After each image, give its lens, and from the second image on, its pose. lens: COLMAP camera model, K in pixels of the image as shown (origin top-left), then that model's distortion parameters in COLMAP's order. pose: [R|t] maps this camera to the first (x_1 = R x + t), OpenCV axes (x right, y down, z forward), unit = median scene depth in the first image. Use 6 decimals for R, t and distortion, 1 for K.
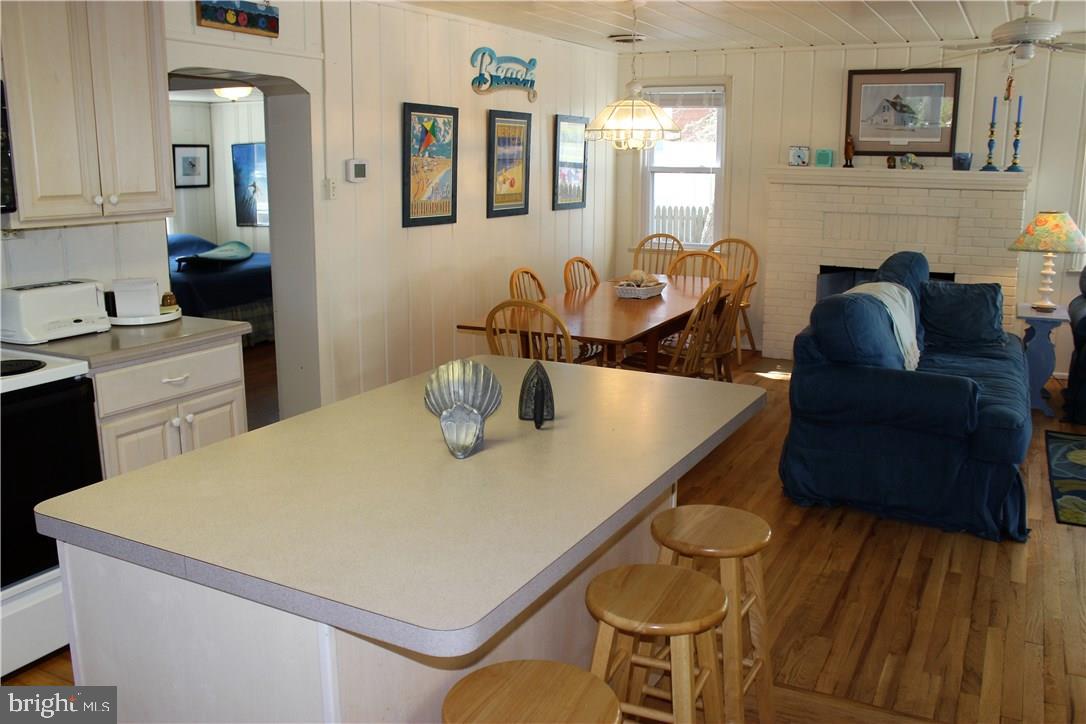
lens RADIAL K [[948.2, 0, 540.2], [0, 948.2, 360.9], [0, 0, 1]] dist [-0.149375, 0.151975]
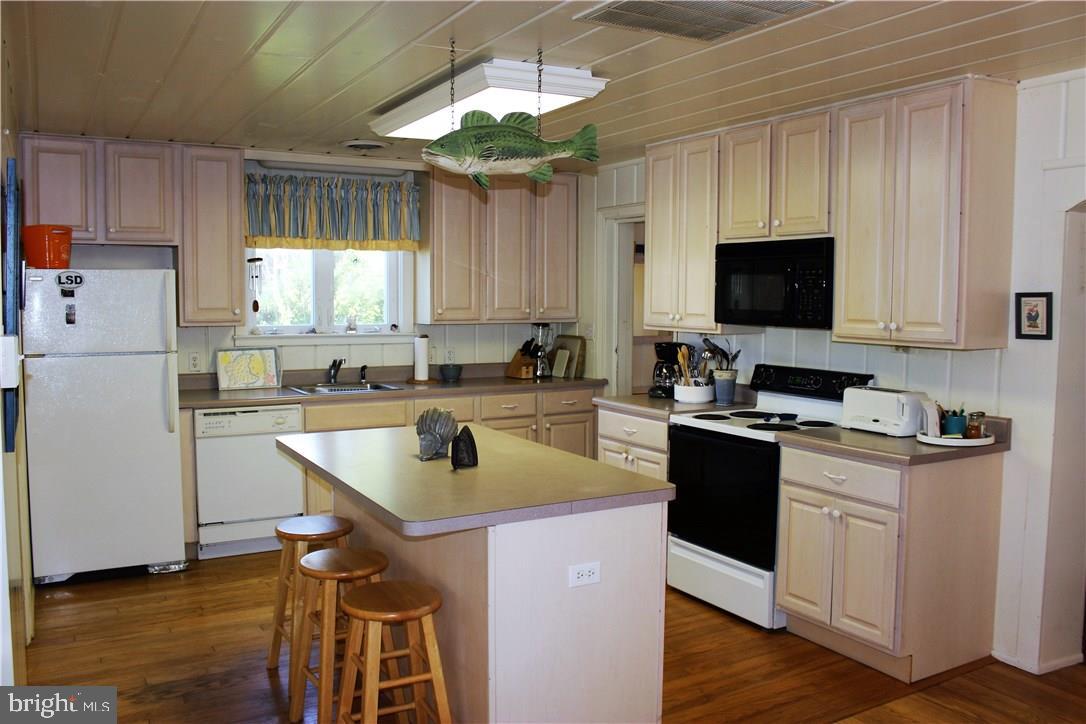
lens RADIAL K [[910.5, 0, 534.8], [0, 910.5, 364.9], [0, 0, 1]] dist [-0.161966, 0.152997]
pose [[-0.547678, 0.063586, -0.834269, 0.369279], [-0.178153, 0.965380, 0.190532, -0.130365], [0.817502, 0.252978, -0.517390, 0.608383]]
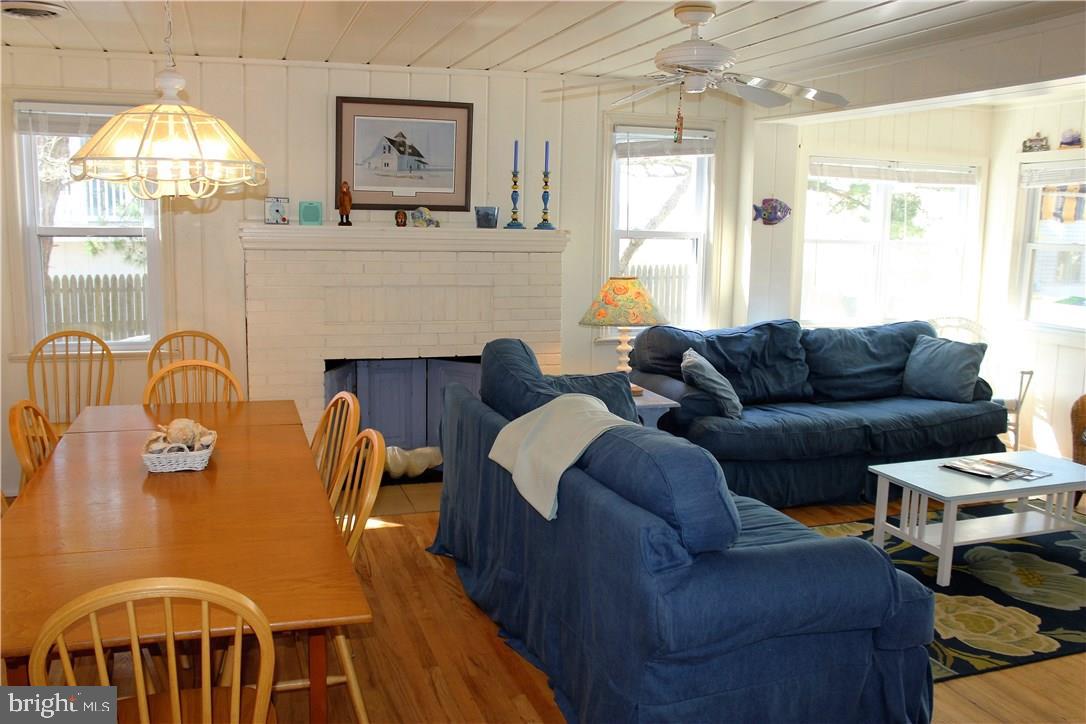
lens RADIAL K [[930.3, 0, 528.3], [0, 930.3, 366.9], [0, 0, 1]] dist [-0.161730, 0.147813]
pose [[0.700237, -0.098940, 0.707021, -0.107735], [0.131055, 0.991335, 0.008929, -0.088722], [-0.701778, 0.086406, 0.707136, 0.411125]]
